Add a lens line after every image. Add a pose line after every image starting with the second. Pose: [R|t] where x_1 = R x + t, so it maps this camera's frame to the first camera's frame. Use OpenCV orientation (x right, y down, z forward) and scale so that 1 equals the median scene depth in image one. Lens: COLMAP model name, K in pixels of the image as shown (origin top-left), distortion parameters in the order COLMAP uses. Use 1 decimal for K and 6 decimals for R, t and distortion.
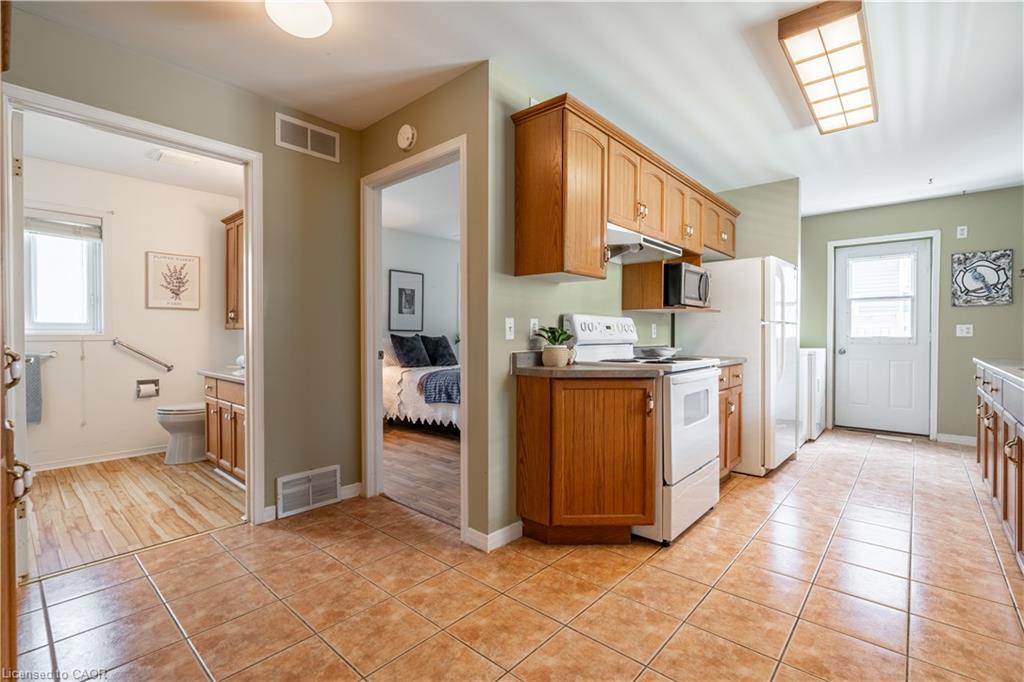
lens RADIAL K [[464.8, 0, 512.0], [0, 464.8, 341.0], [0, 0, 1]] dist [-0.002490, 0.000322]
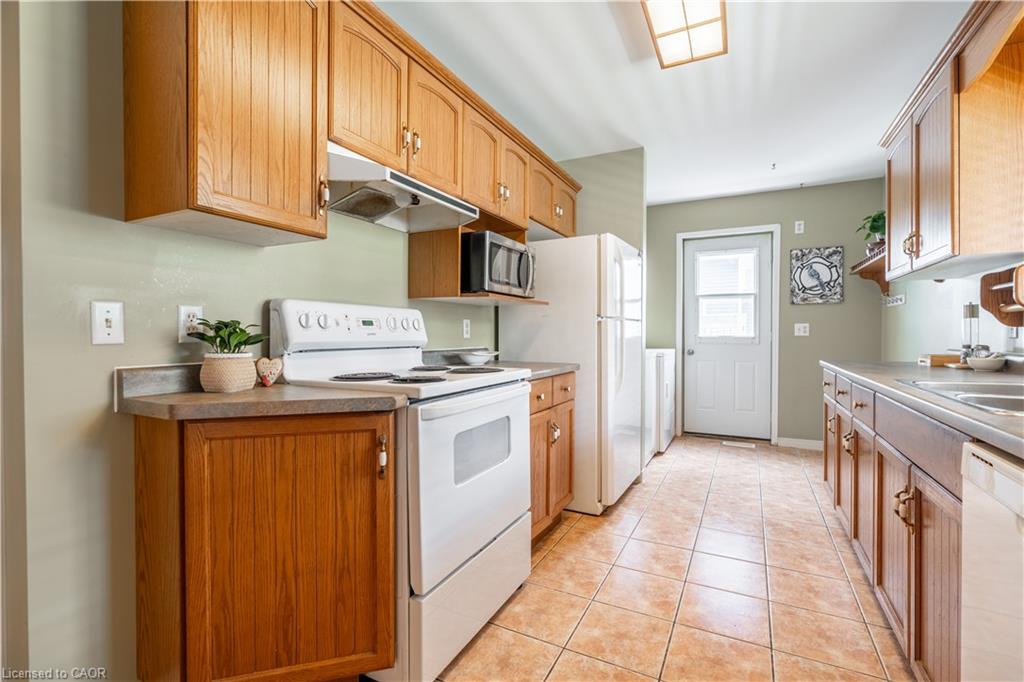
lens RADIAL K [[464.8, 0, 512.0], [0, 464.8, 341.0], [0, 0, 1]] dist [-0.002490, 0.000322]
pose [[0.970202, -0.004021, 0.242266, 0.227526], [0.003718, 0.999992, 0.001707, -0.003998], [-0.242271, -0.000756, 0.970208, 0.301871]]
